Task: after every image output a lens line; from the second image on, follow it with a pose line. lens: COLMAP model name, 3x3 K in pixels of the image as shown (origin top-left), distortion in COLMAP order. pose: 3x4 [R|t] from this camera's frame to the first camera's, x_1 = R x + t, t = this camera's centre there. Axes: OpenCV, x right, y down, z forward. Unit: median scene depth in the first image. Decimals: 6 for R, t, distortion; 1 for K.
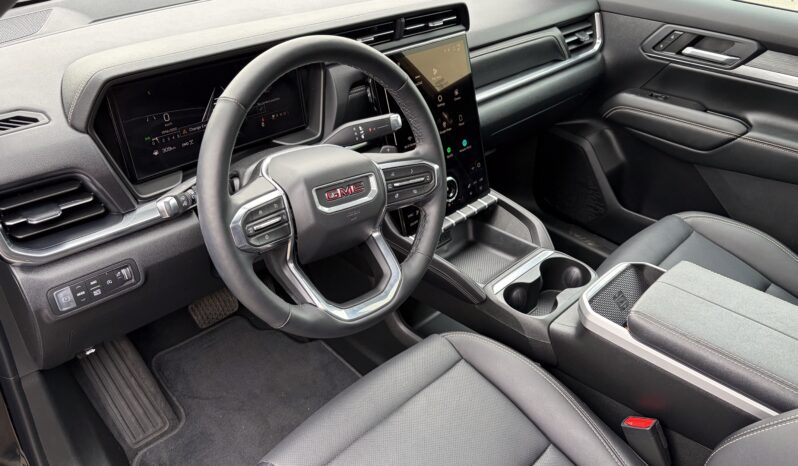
lens RADIAL K [[610.8, 0, 399.0], [0, 610.8, 233.0], [0, 0, 1]] dist [0.056413, -0.065951]
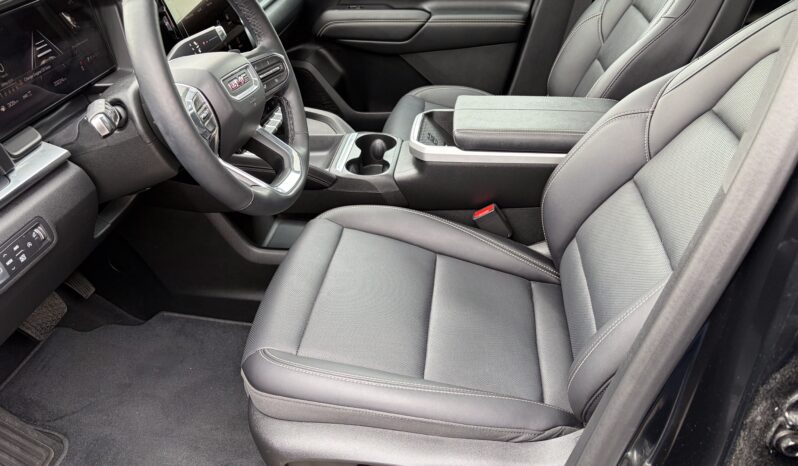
lens RADIAL K [[610.8, 0, 399.0], [0, 610.8, 233.0], [0, 0, 1]] dist [0.056413, -0.065951]
pose [[0.796124, -0.361116, 0.485574, -0.384841], [0.353233, 0.928851, 0.111632, 0.126015], [-0.491338, 0.082648, 0.867039, -0.051533]]
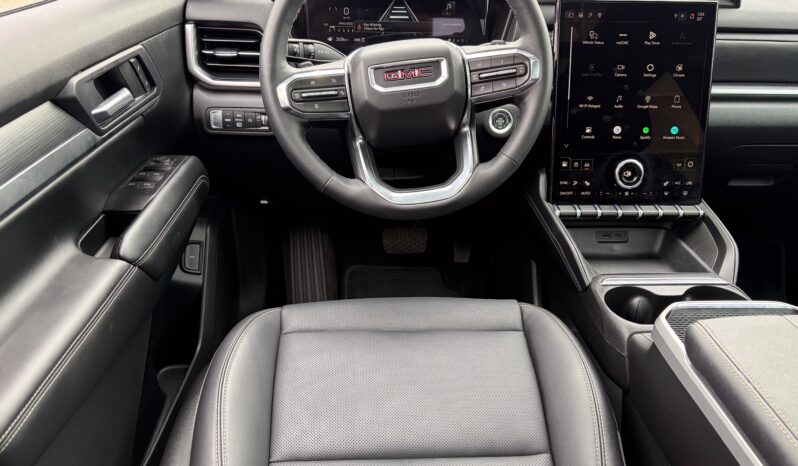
lens RADIAL K [[616.6, 0, 399.0], [0, 616.6, 233.0], [0, 0, 1]] dist [0.001993, 0.000351]
pose [[0.729681, 0.300975, -0.613986, 0.475773], [-0.370611, 0.928670, 0.014786, 0.131113], [0.574641, 0.216761, 0.789178, 0.193986]]
